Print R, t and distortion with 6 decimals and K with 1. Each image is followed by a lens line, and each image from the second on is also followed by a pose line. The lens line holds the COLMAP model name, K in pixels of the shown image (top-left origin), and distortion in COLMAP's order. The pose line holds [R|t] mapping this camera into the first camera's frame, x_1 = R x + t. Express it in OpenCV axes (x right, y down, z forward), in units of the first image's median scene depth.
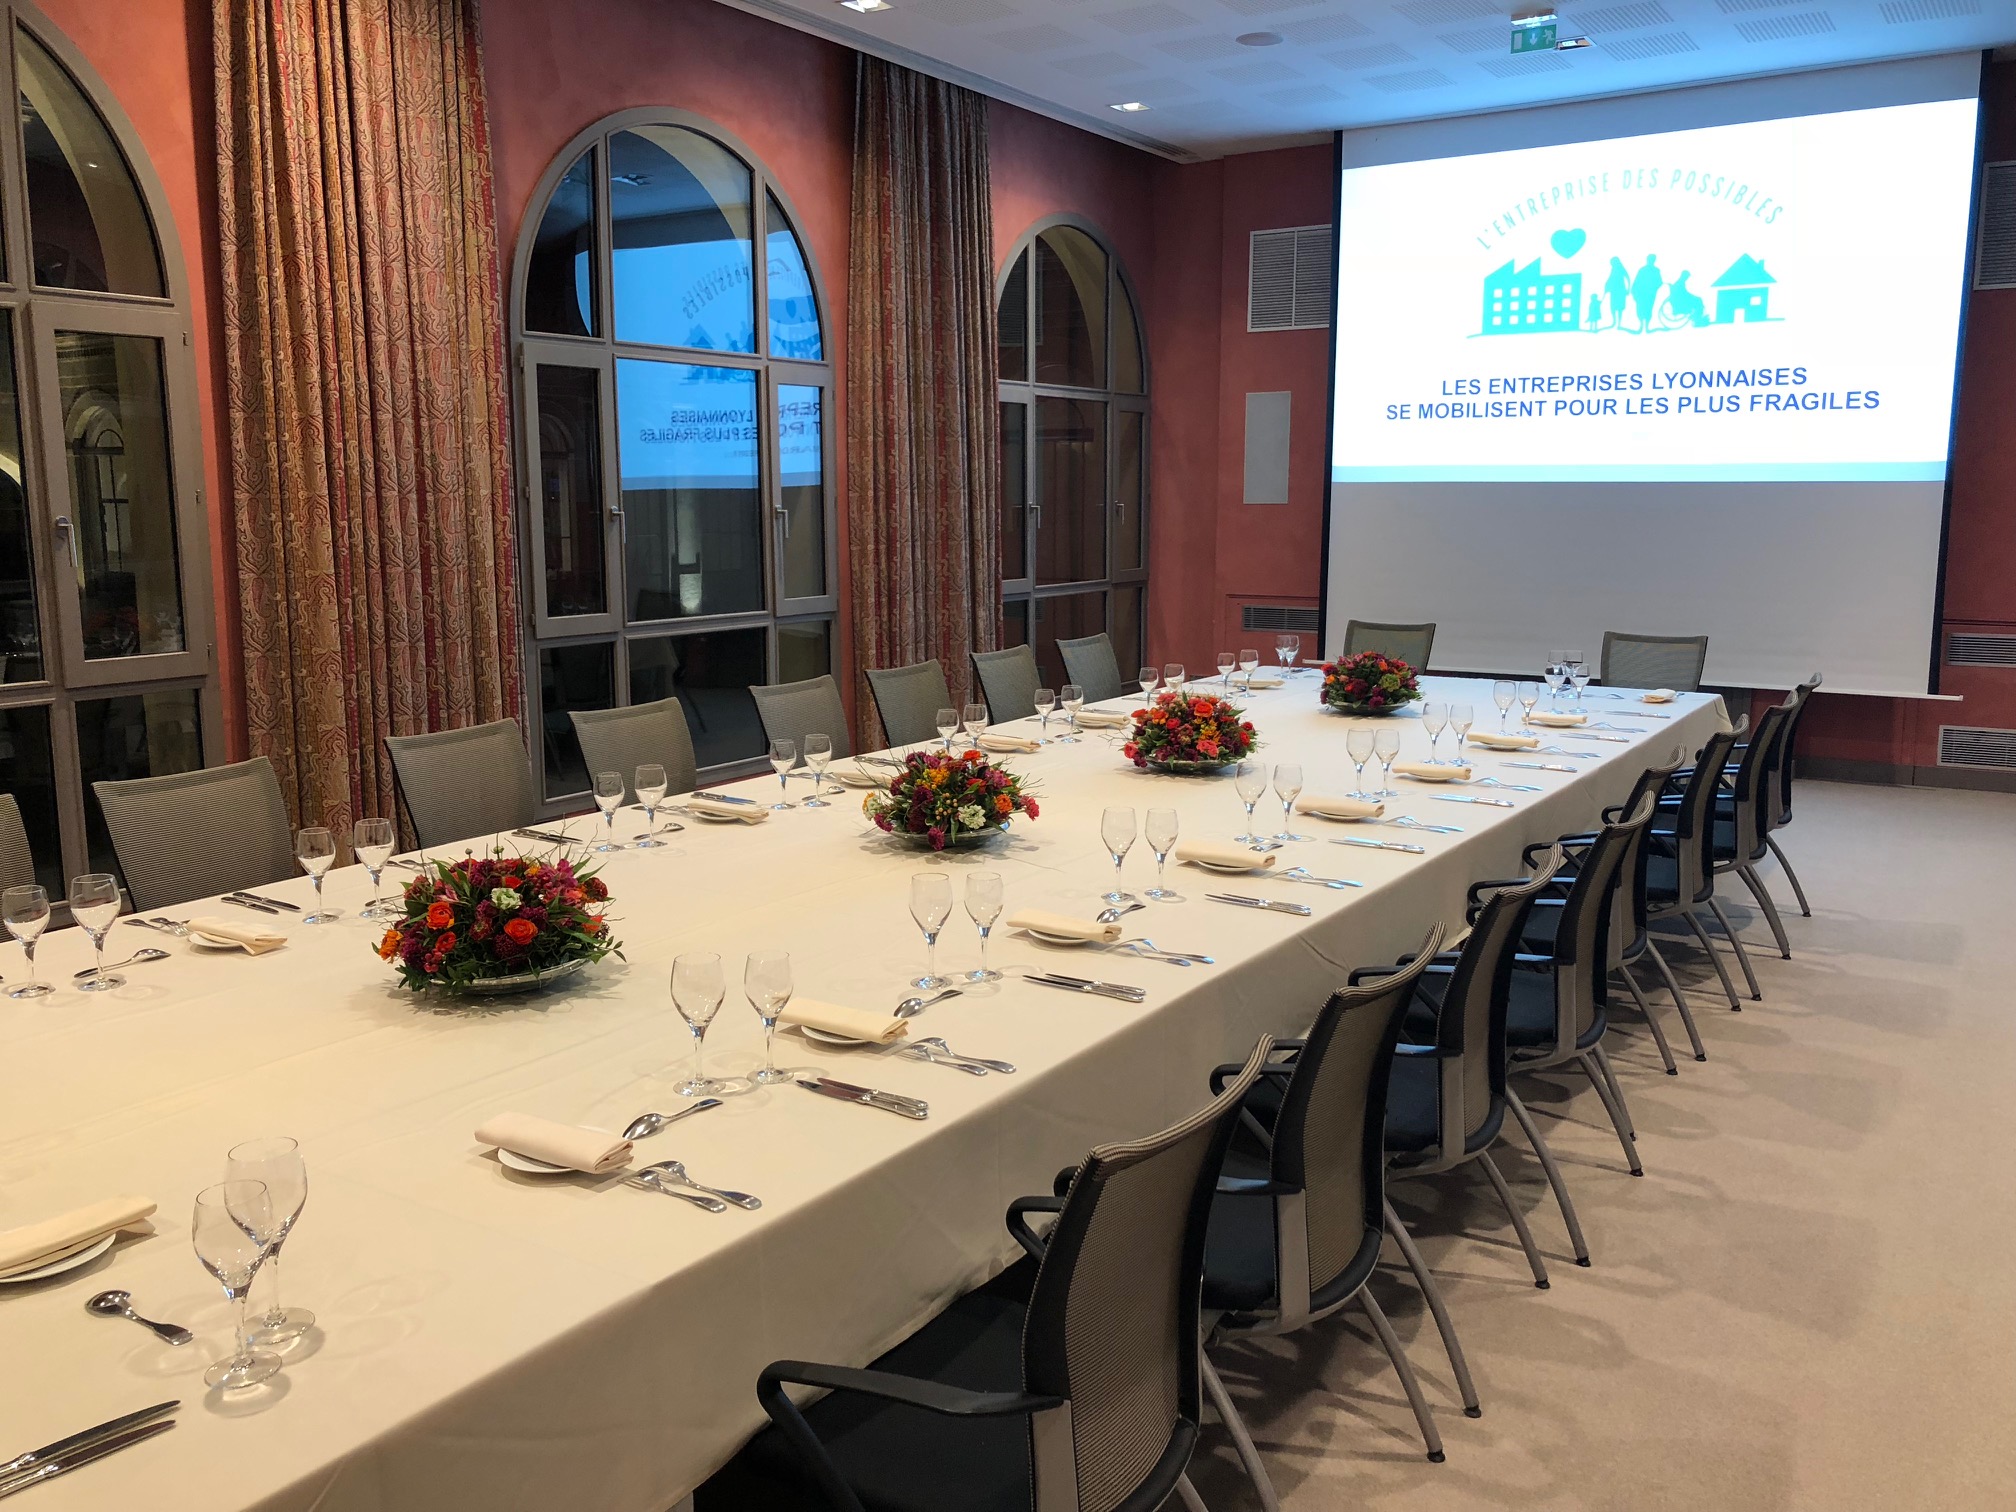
lens RADIAL K [[1620.7, 0, 1008.8], [0, 1620.7, 751.3], [0, 0, 1]] dist [-0.011158, 0.006883]
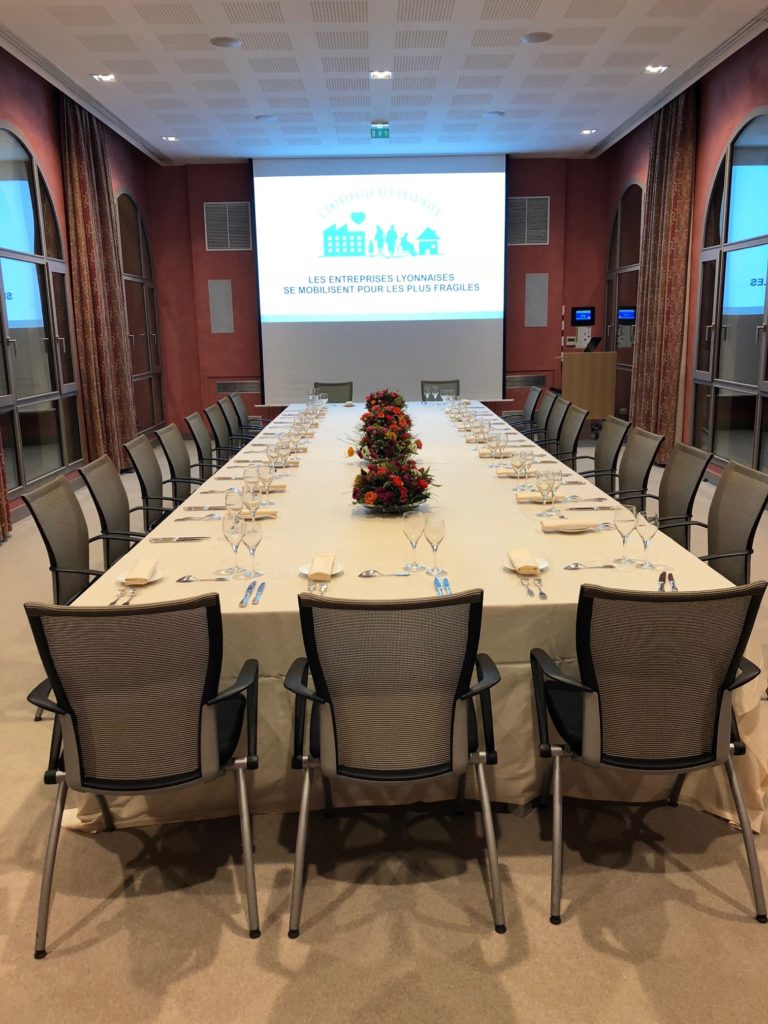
lens RADIAL K [[823.2, 0, 386.6], [0, 823.2, 514.5], [0, 0, 1]] dist [-0.011158, 0.006883]
pose [[0.829551, -0.136991, 0.541367, -0.323875], [0.105037, 0.990417, 0.089671, 0.009830], [-0.548464, -0.017522, 0.835991, -0.029652]]
